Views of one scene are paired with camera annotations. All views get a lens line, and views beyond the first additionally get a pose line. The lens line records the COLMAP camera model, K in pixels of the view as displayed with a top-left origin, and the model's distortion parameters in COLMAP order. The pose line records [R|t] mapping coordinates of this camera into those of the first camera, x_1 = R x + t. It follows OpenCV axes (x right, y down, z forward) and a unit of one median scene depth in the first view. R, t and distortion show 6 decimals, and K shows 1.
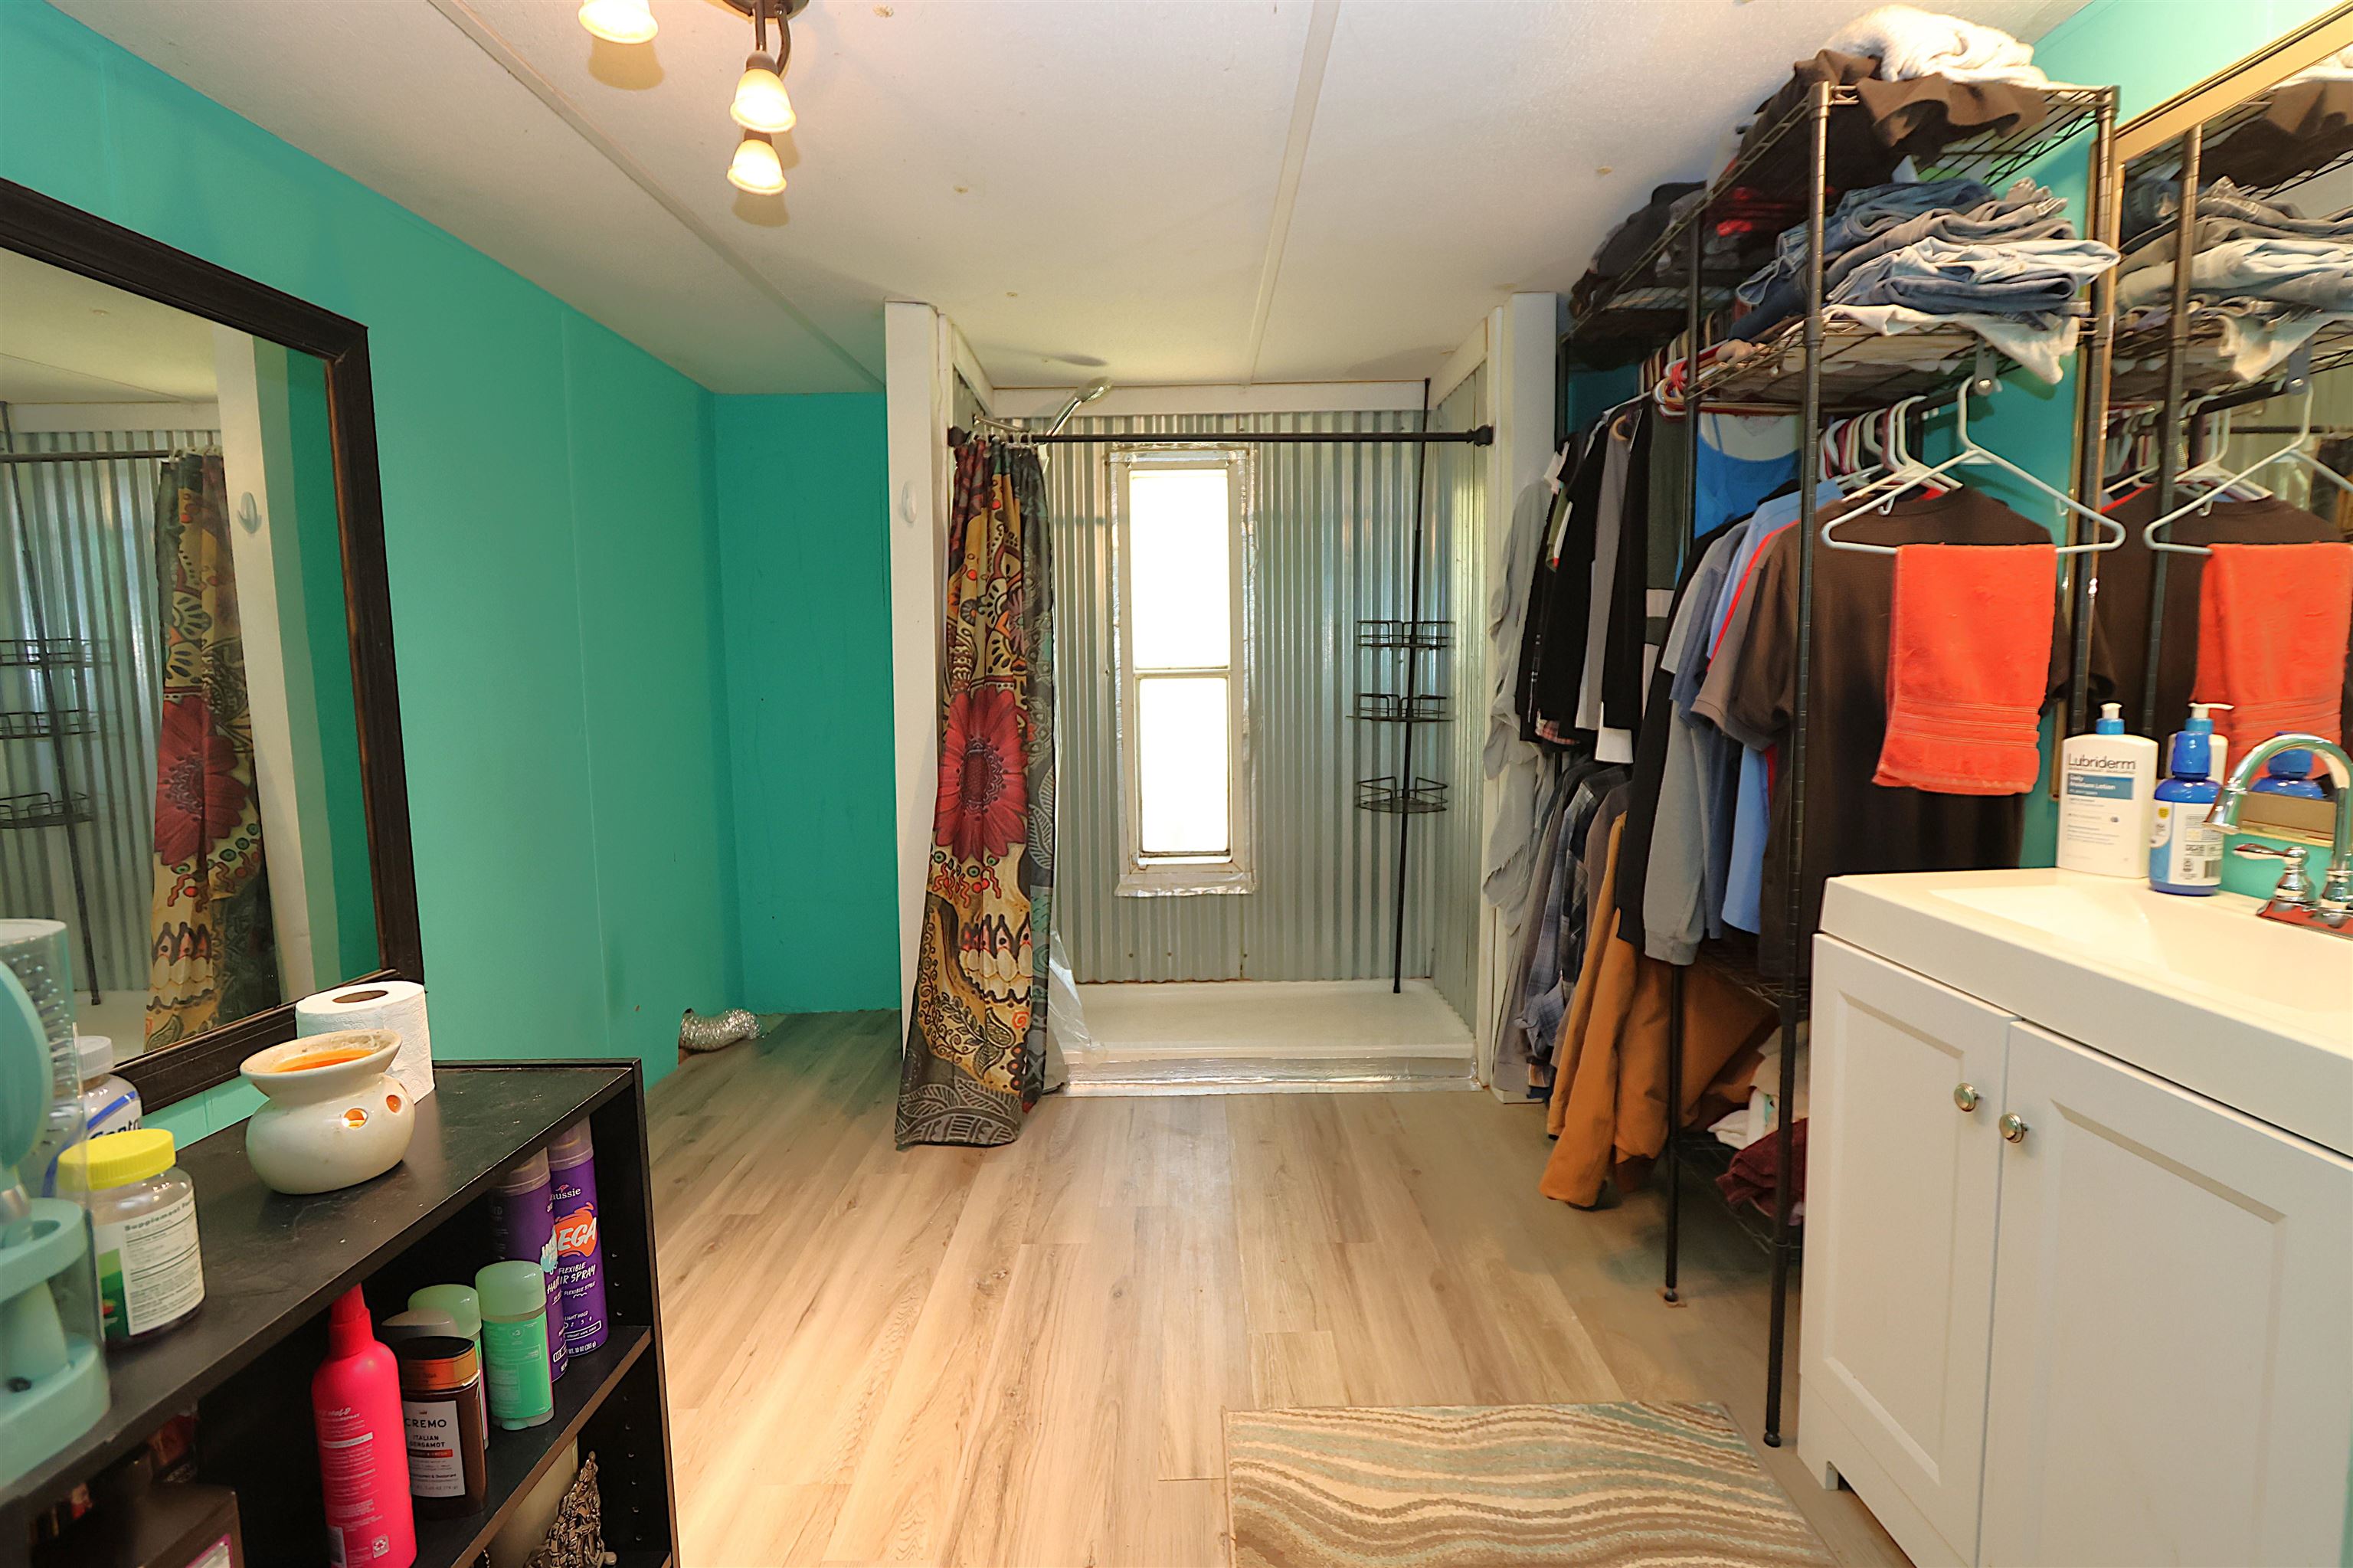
lens RADIAL K [[1131.1, 0, 1182.2], [0, 1131.1, 753.8], [0, 0, 1]] dist [-0.024114, 0.000750]
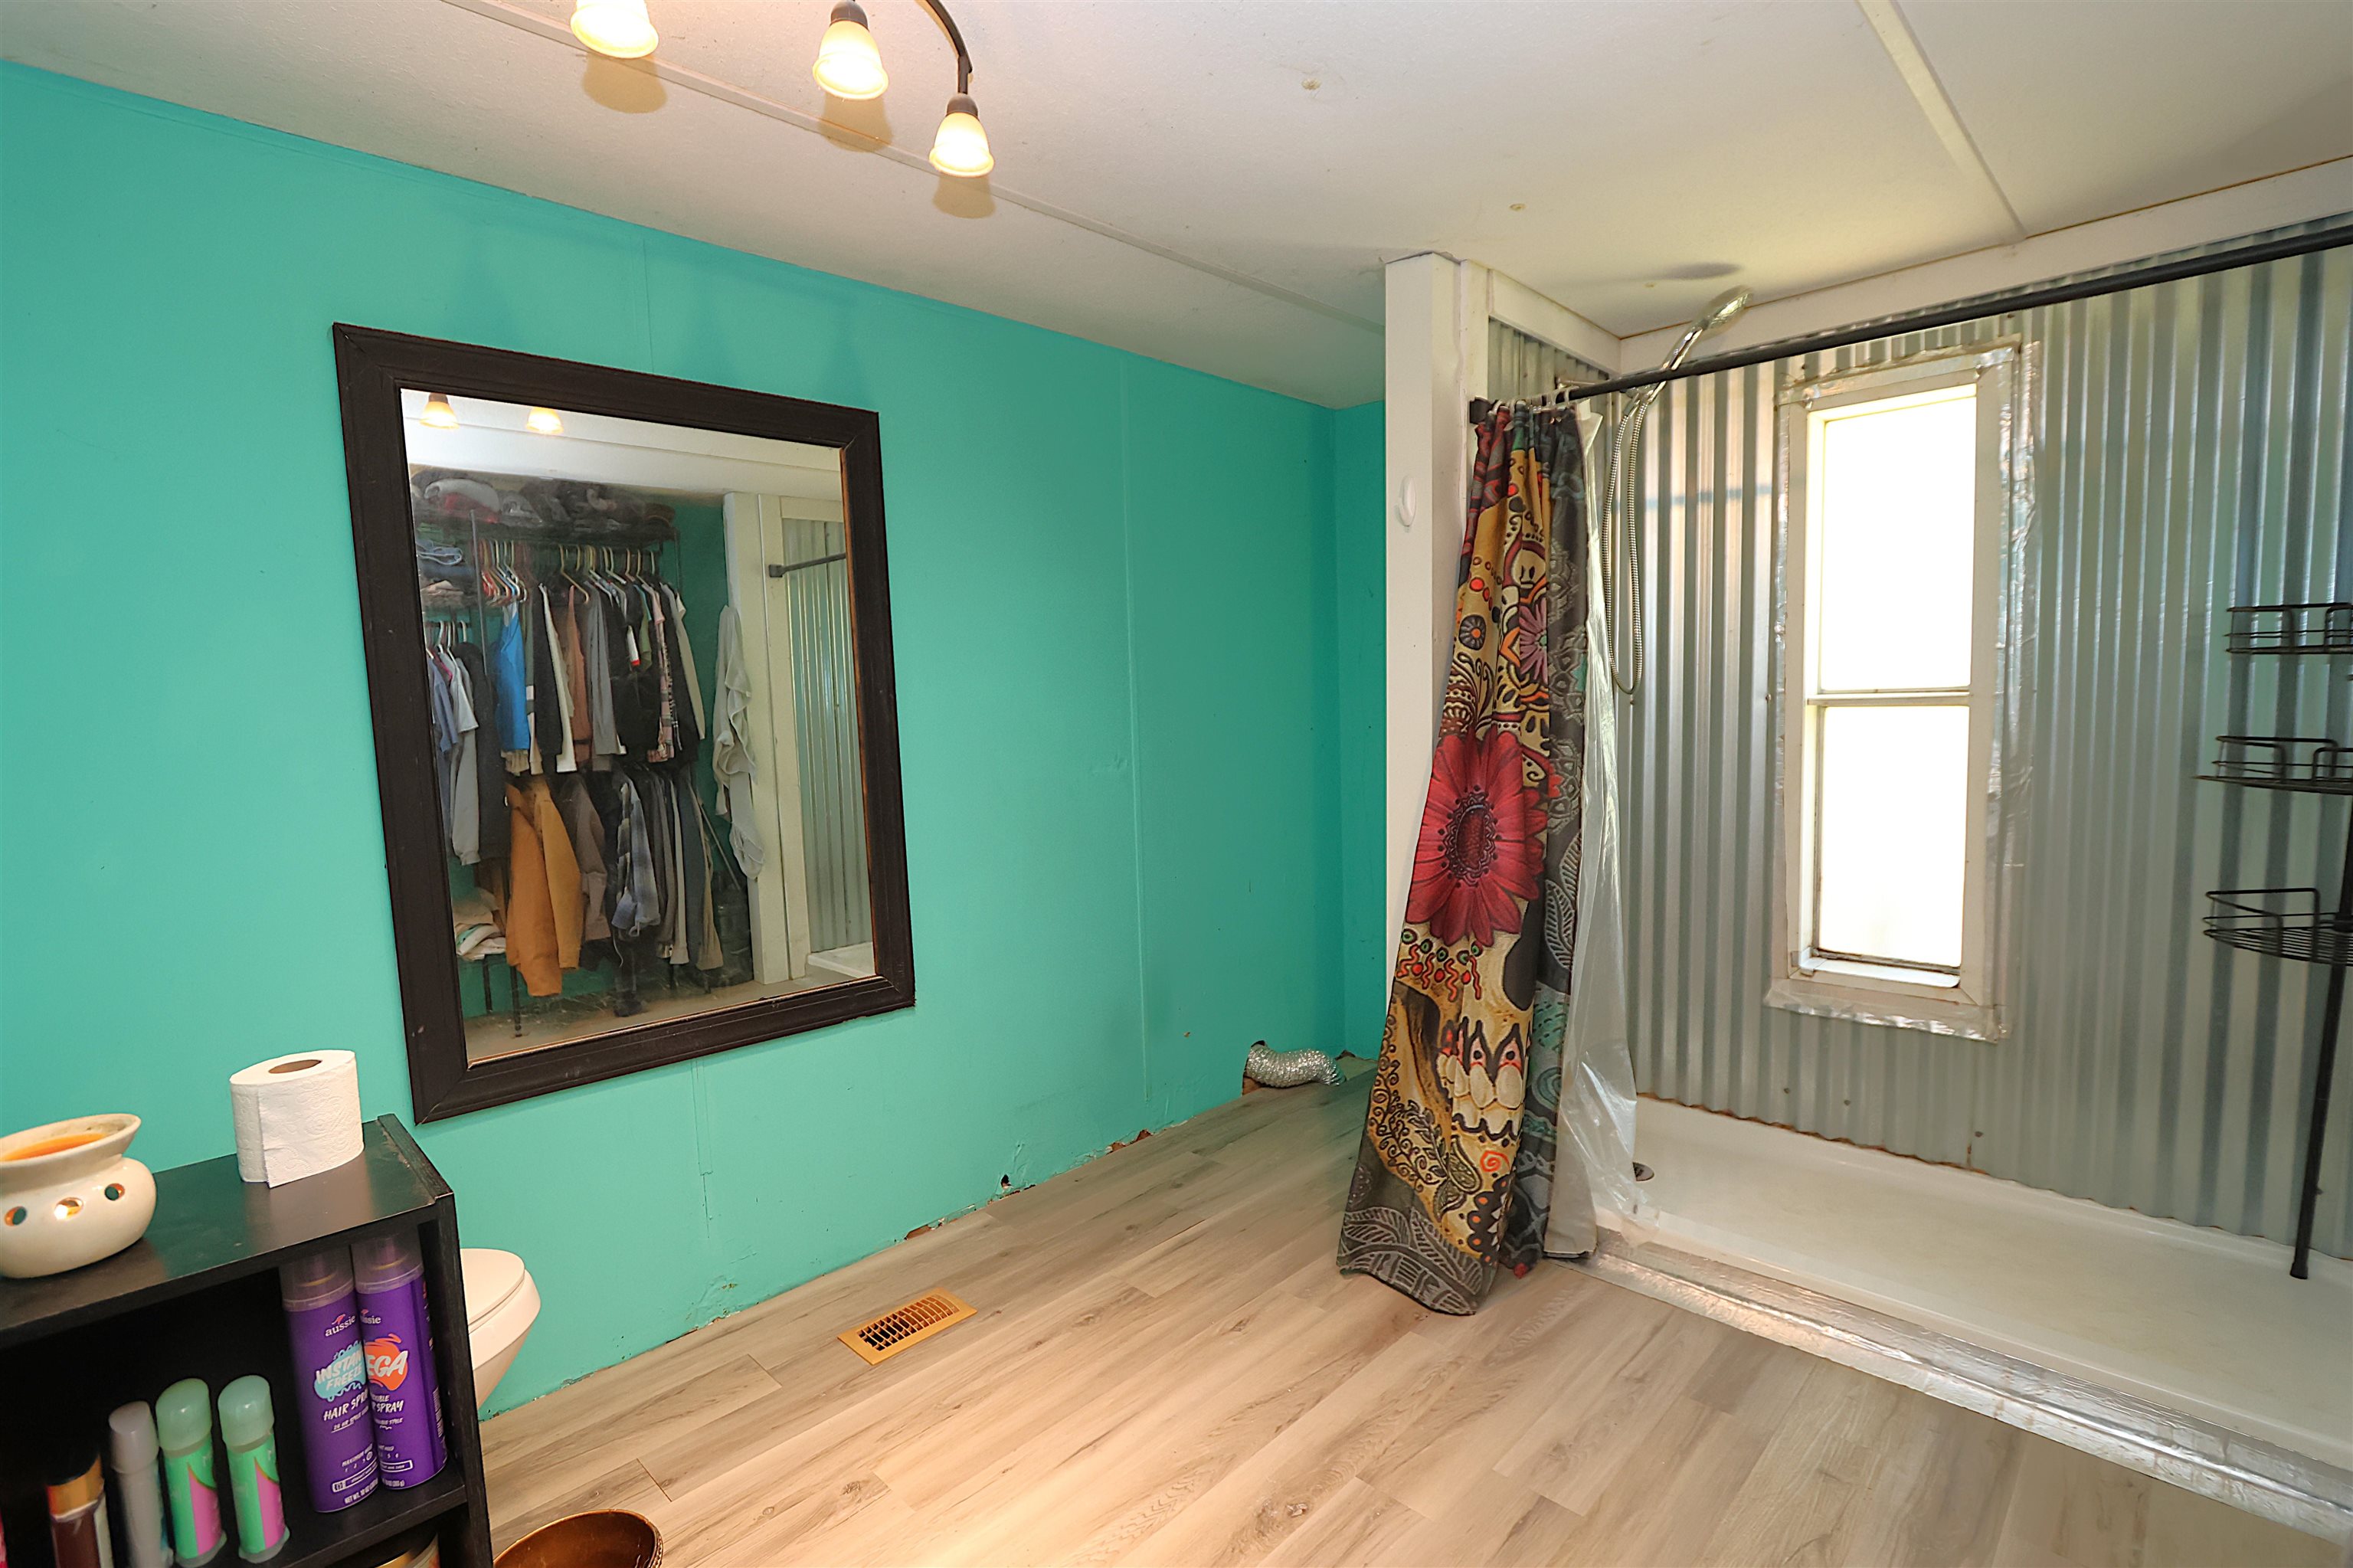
lens RADIAL K [[1077.1, 0, 1174.0], [0, 1077.1, 779.0], [0, 0, 1]] dist [-0.015709, 0.000607]
pose [[0.706730, 0.046716, -0.705940, 0.201186], [-0.032249, 0.998908, 0.033818, -0.041198], [0.706748, -0.001135, 0.707464, 0.319202]]
